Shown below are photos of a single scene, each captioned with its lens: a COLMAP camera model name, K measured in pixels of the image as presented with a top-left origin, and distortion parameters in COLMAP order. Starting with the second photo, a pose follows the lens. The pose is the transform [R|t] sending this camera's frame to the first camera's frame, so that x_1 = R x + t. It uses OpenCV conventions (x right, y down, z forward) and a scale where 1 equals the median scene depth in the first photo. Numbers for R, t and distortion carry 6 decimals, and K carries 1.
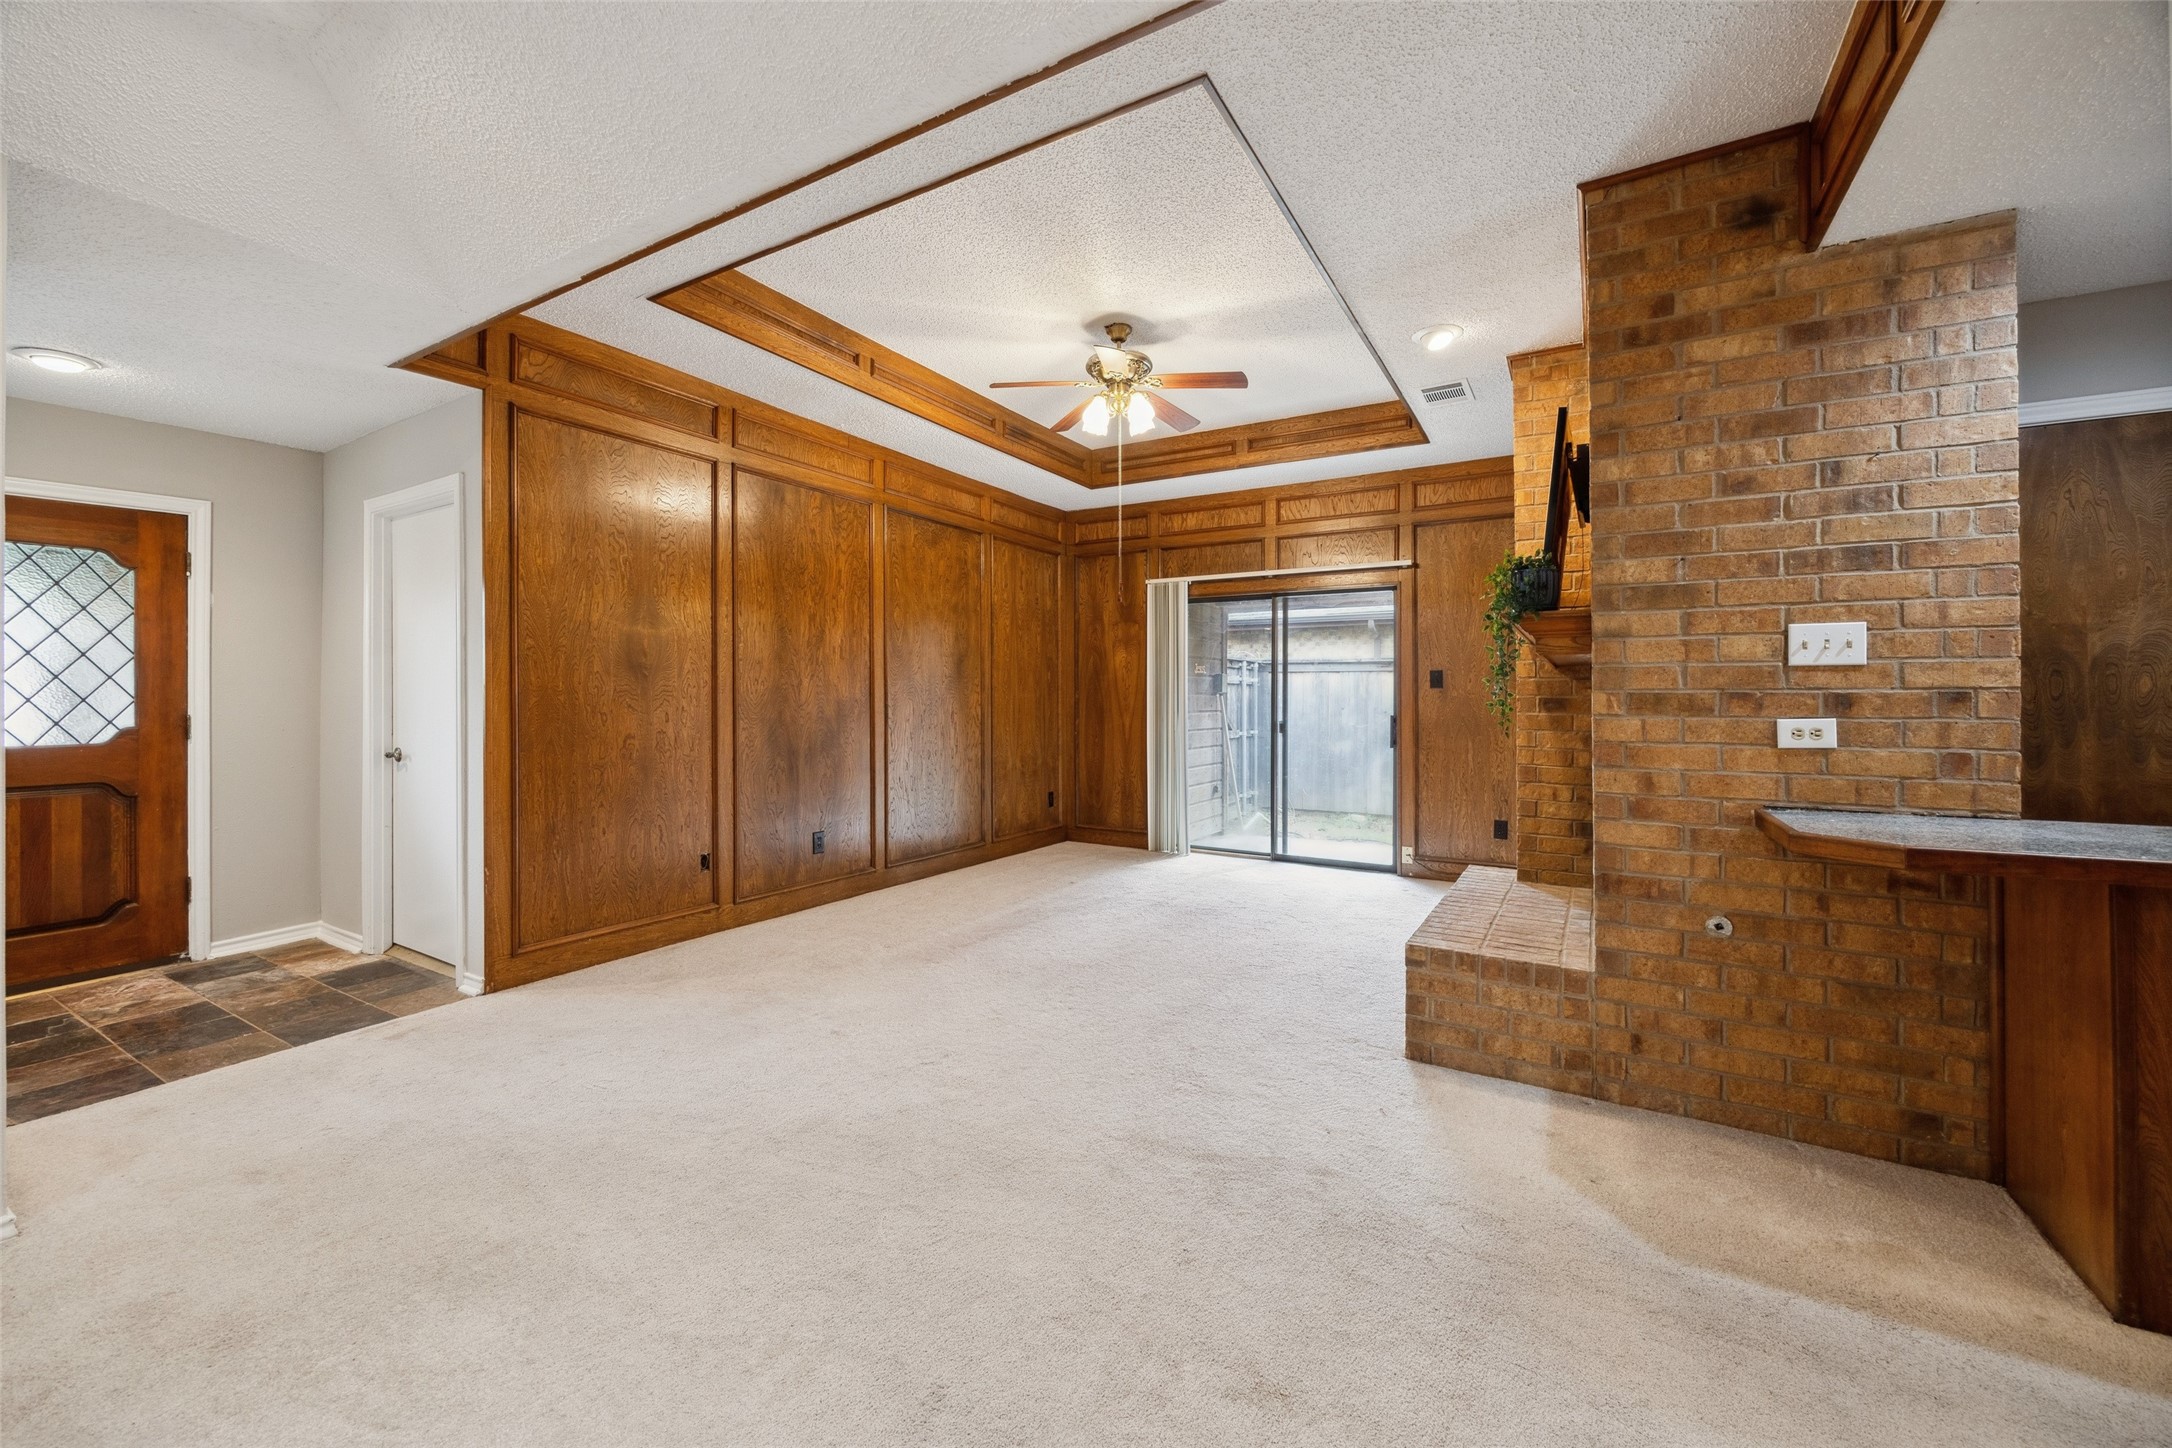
lens RADIAL K [[841.5, 0, 1073.0], [0, 841.5, 697.9], [0, 0, 1]] dist [-0.001934, 0.000242]
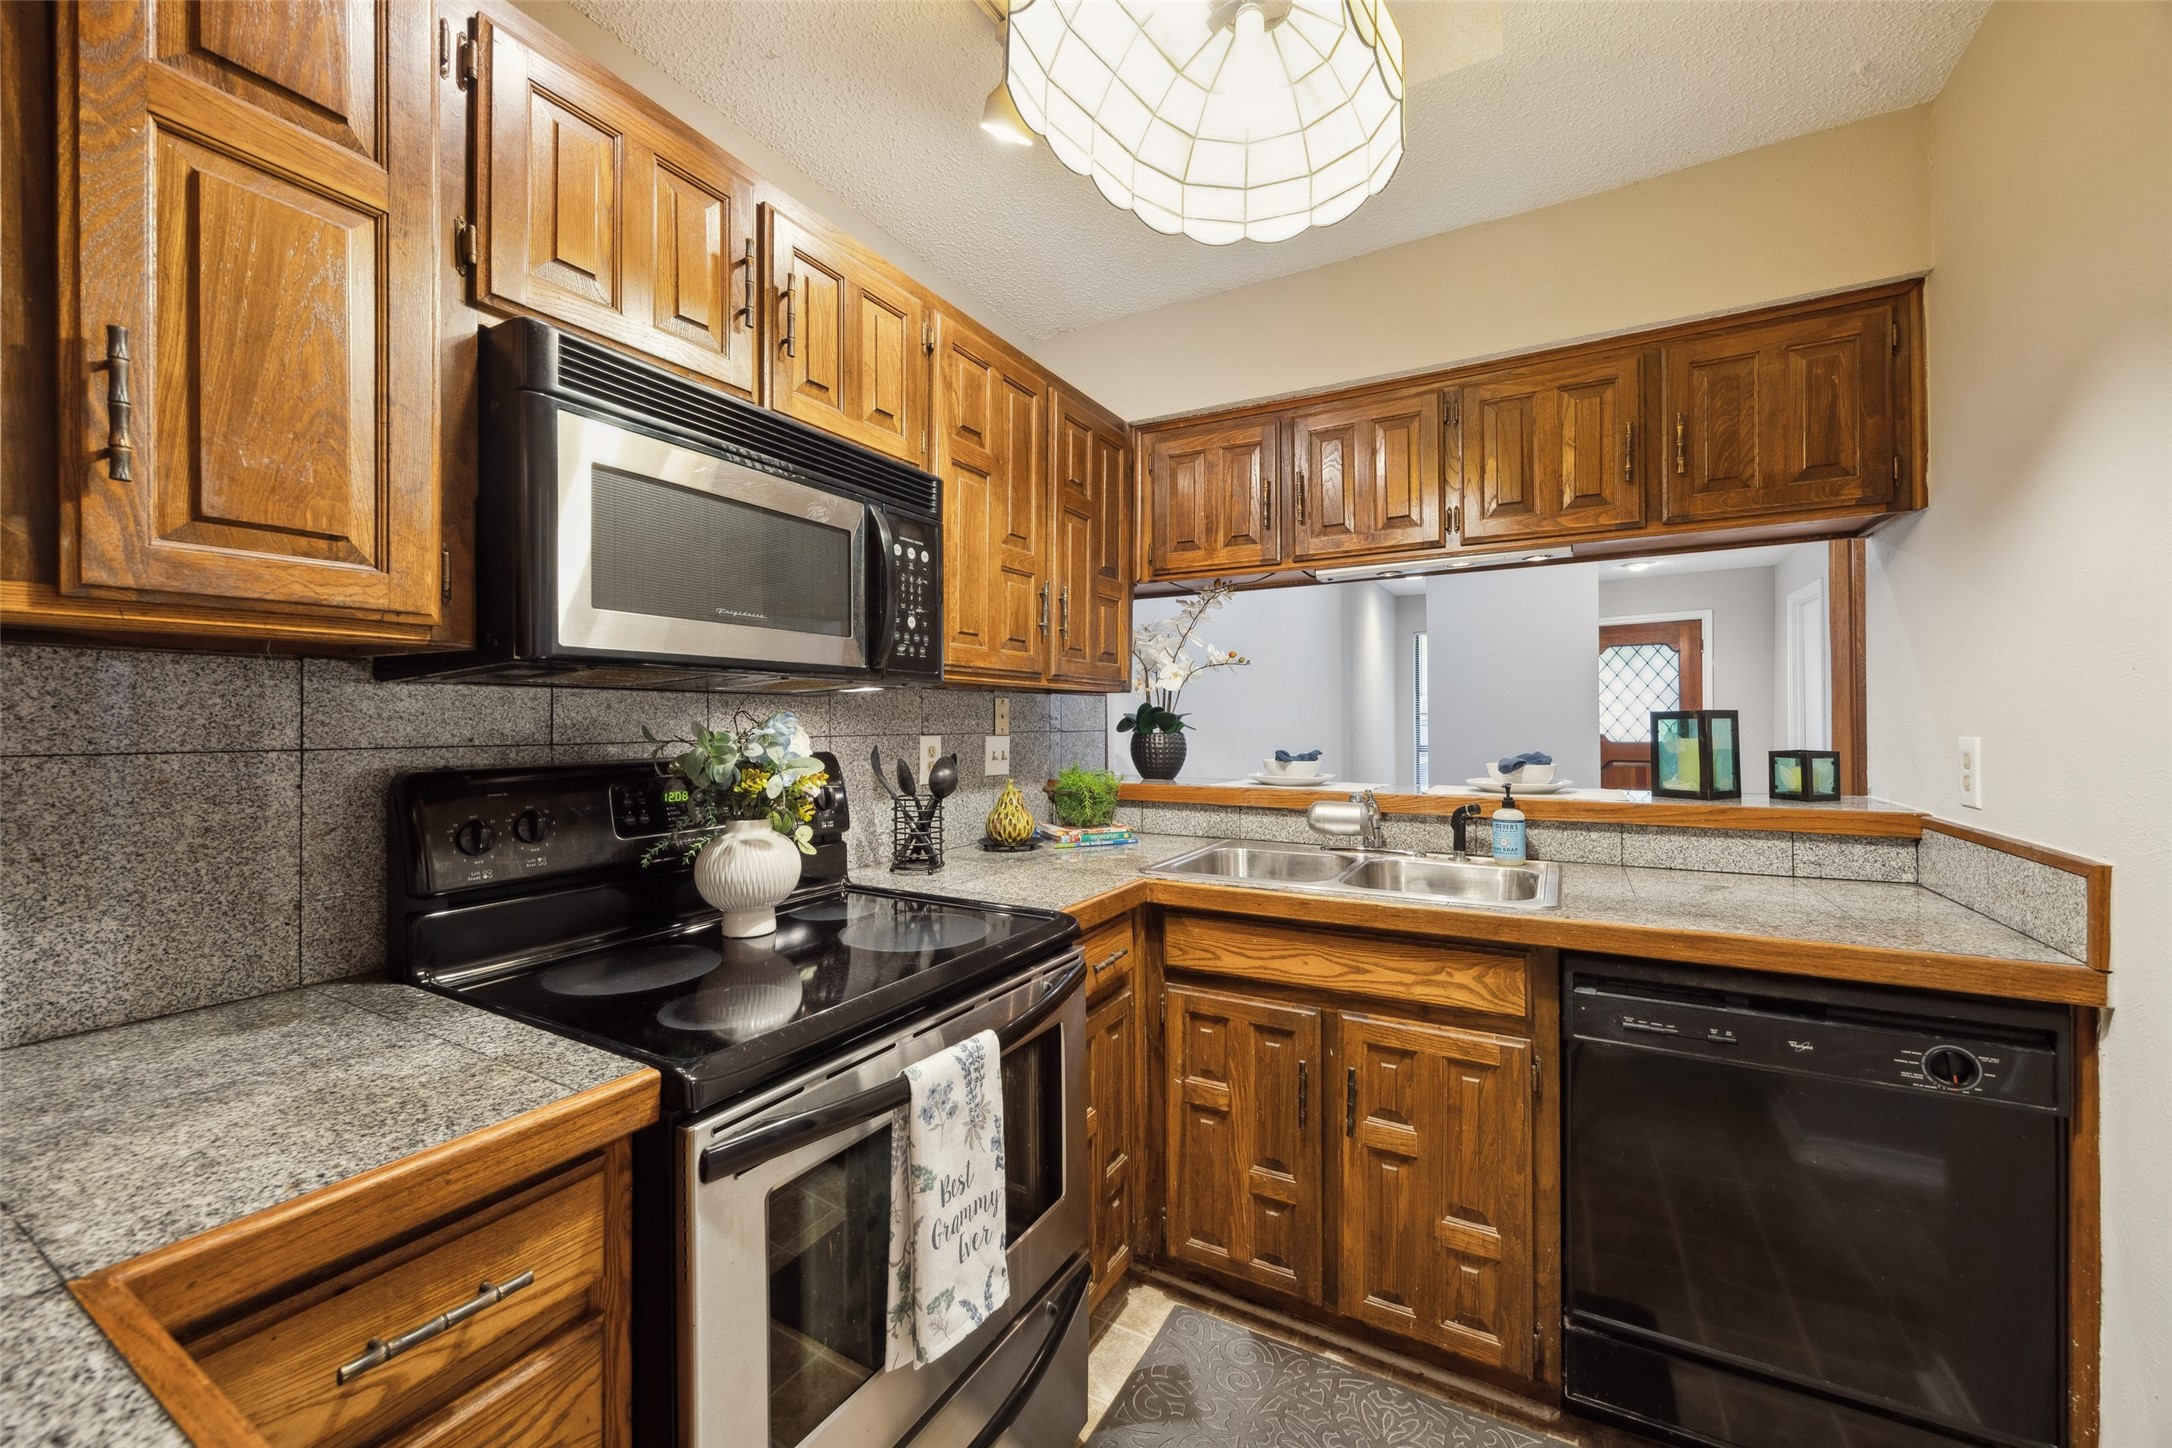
lens RADIAL K [[841.5, 0, 1084.9], [0, 841.5, 724.8], [0, 0, 1]] dist [-0.001934, 0.000242]
pose [[0.033972, 0.003288, -0.999417, 0.739680], [0.013488, 0.999902, 0.003748, -0.009841], [0.999332, -0.013607, 0.033924, -0.416520]]
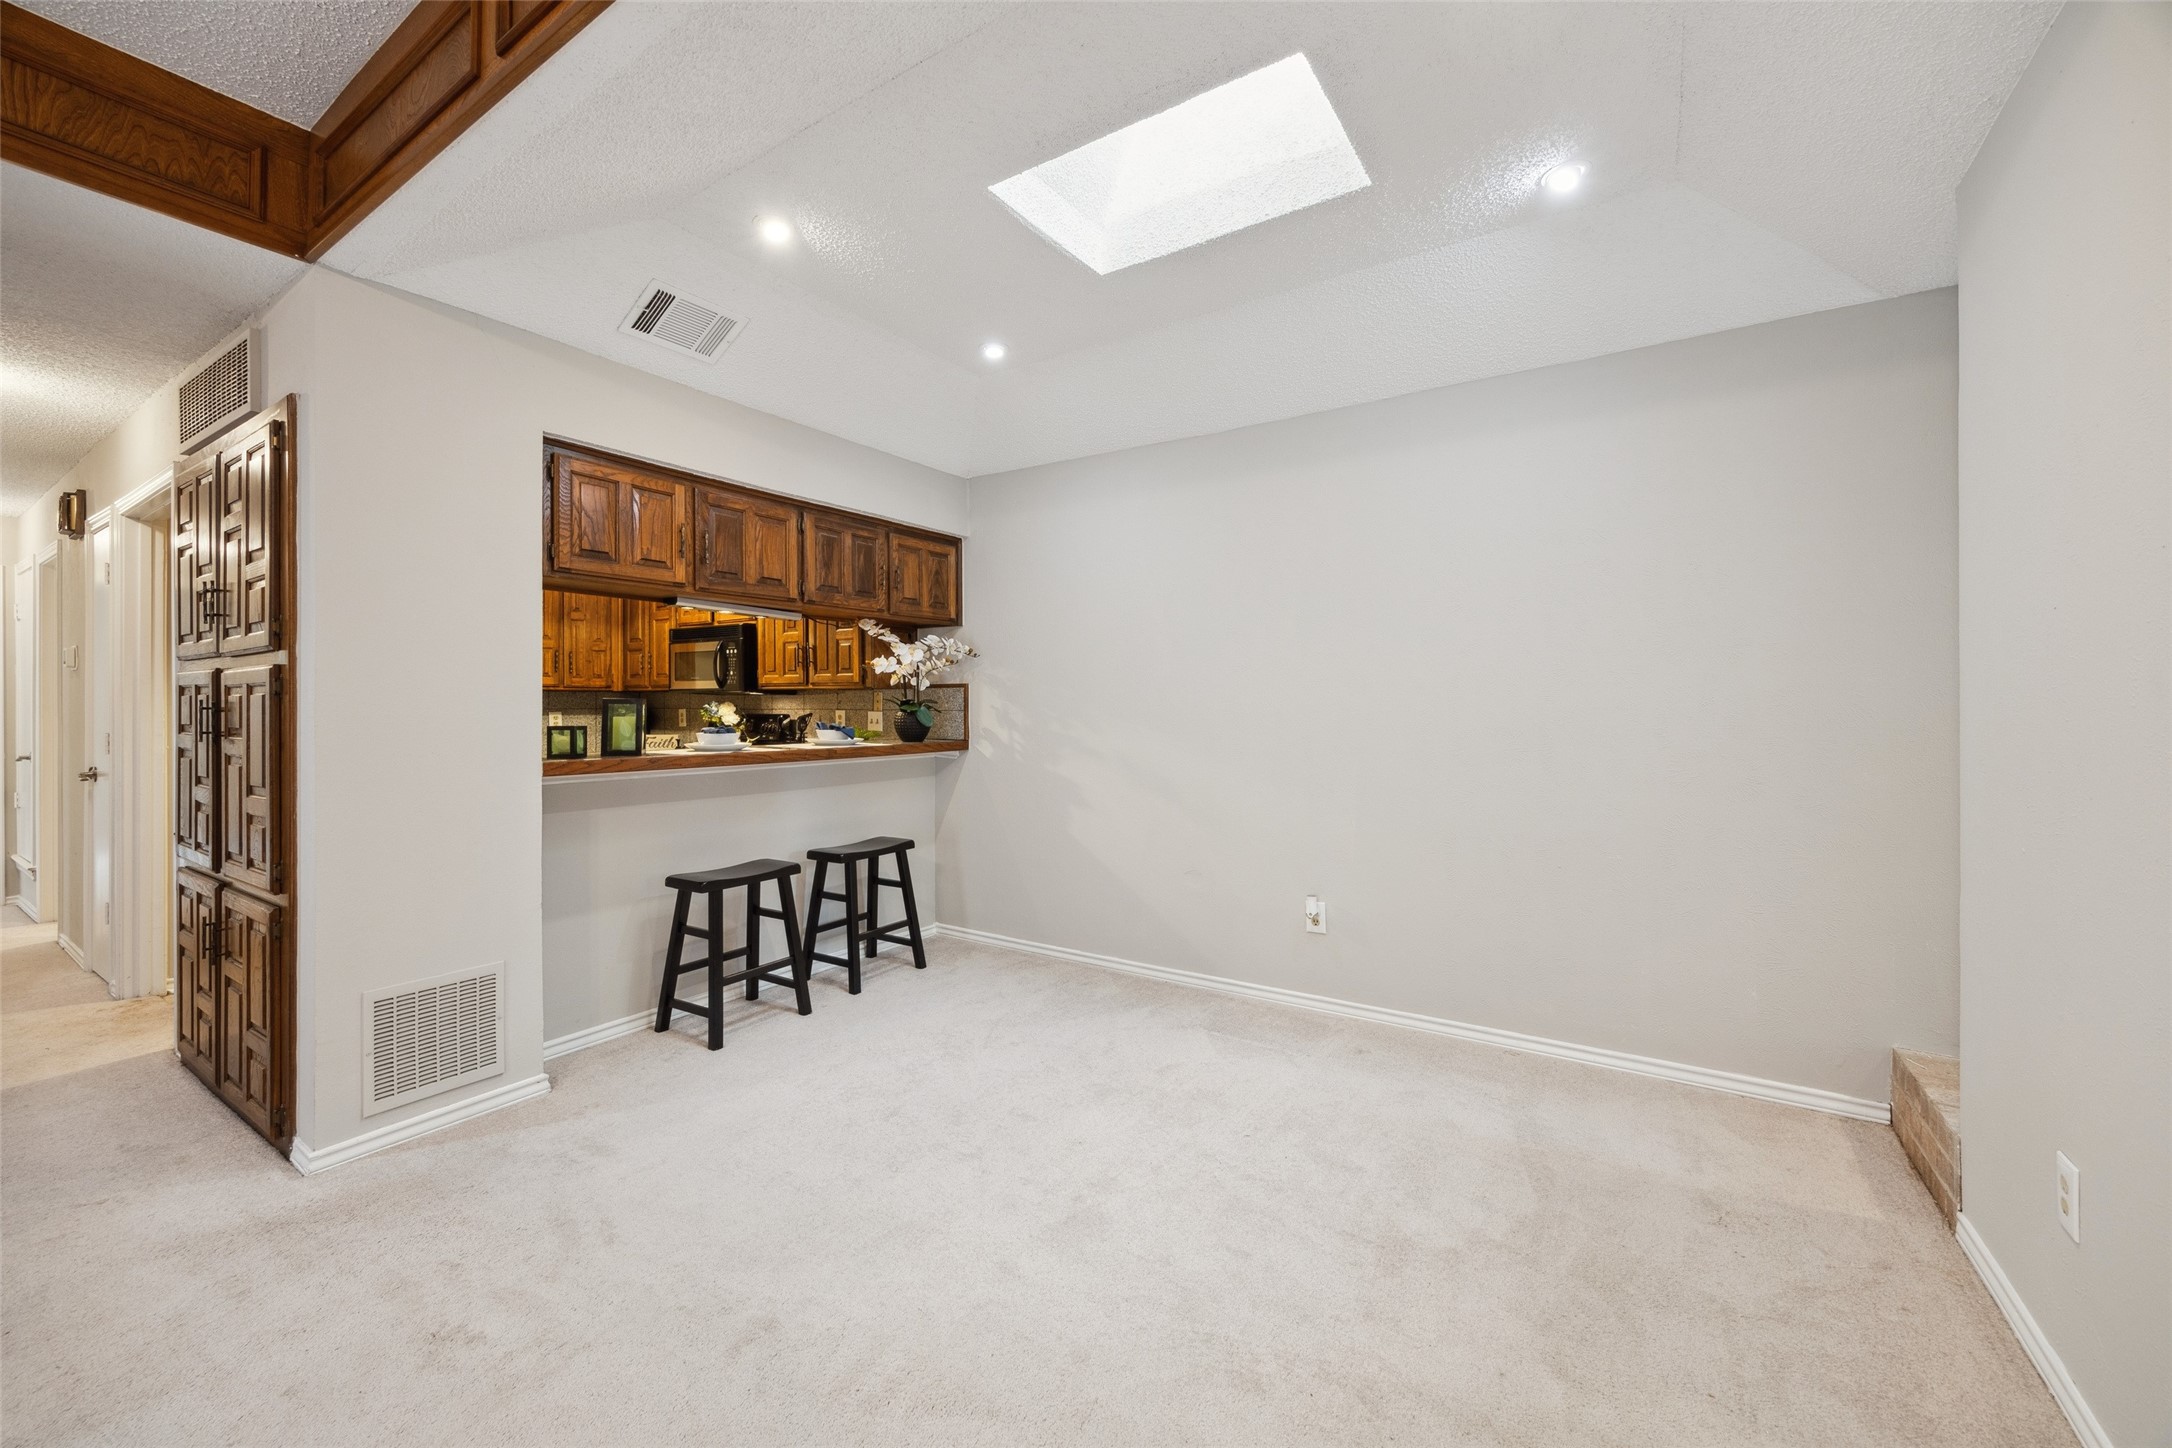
lens RADIAL K [[841.5, 0, 1090.3], [0, 841.5, 699.6], [0, 0, 1]] dist [-0.001934, 0.000242]
pose [[-0.999643, 0.001476, 0.026684, -0.241939], [0.001216, 0.999952, -0.009771, -0.004603], [-0.026698, -0.009735, -0.999596, 0.768015]]
